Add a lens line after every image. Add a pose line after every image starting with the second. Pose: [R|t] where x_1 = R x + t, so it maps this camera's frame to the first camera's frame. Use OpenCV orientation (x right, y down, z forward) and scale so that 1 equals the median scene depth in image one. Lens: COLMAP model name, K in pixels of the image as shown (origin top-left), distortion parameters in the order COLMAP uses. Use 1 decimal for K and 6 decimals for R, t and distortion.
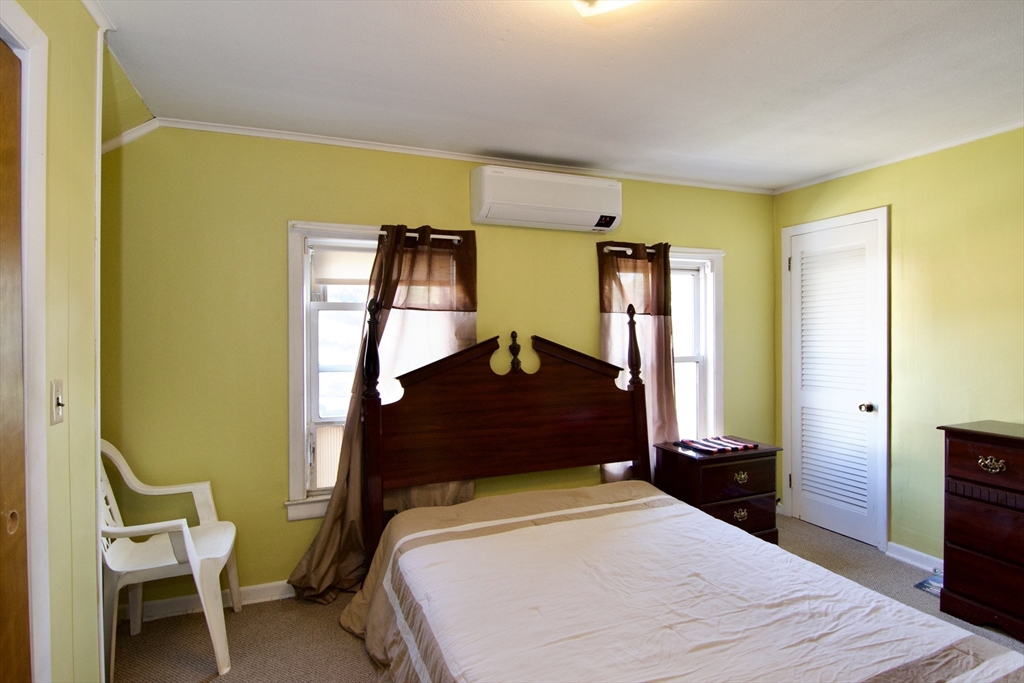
lens RADIAL K [[534.0, 0, 507.8], [0, 534.0, 340.8], [0, 0, 1]] dist [-0.002955, -0.012141]
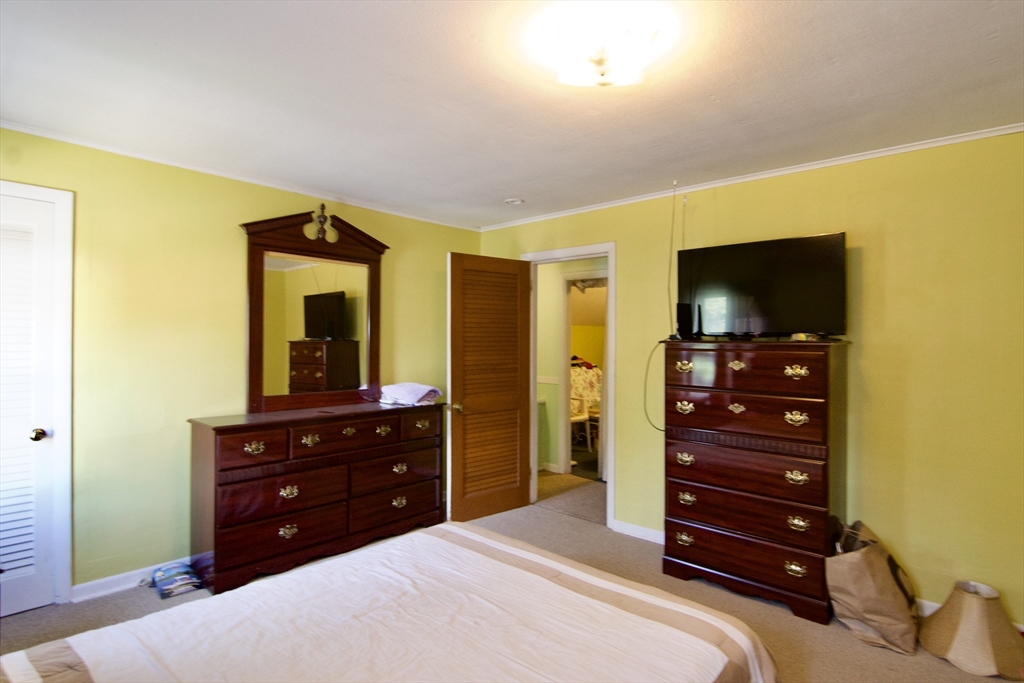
lens RADIAL K [[534.0, 0, 513.1], [0, 534.0, 340.0], [0, 0, 1]] dist [-0.002955, -0.012141]
pose [[-0.452515, 0.003264, 0.891751, -0.378687], [0.005627, 0.999984, -0.000805, -0.012564], [-0.891739, 0.004654, -0.452526, 0.798203]]
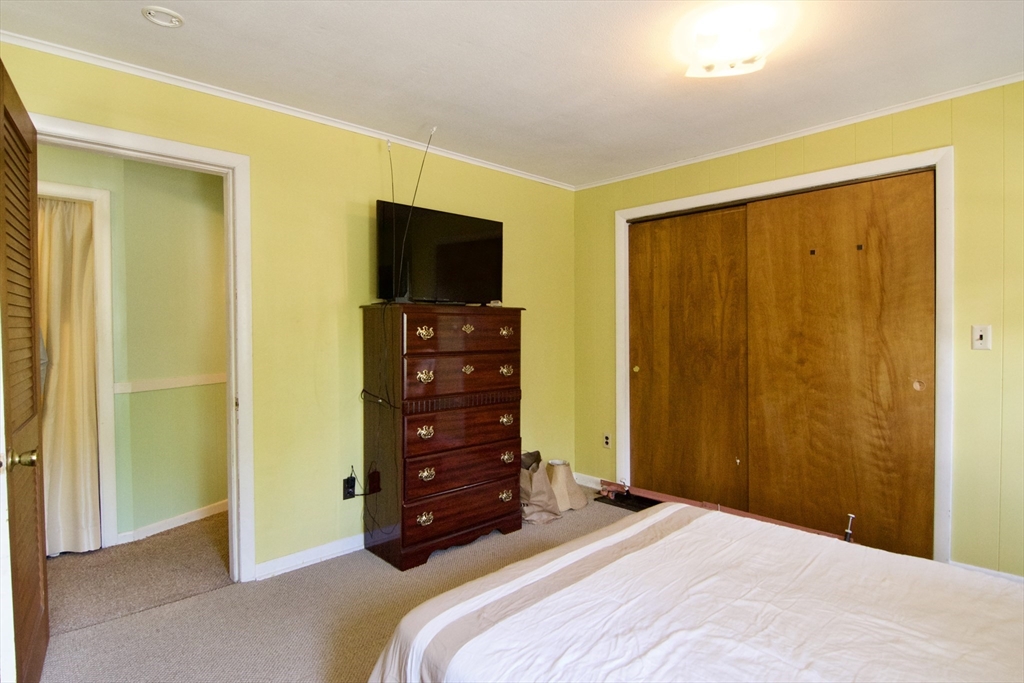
lens RADIAL K [[534.0, 0, 518.1], [0, 534.0, 343.3], [0, 0, 1]] dist [-0.002955, -0.012141]
pose [[-0.920486, 0.021121, -0.390204, 0.605901], [0.008918, 0.999414, 0.033058, 0.029996], [0.390674, 0.026950, -0.920135, 0.971469]]
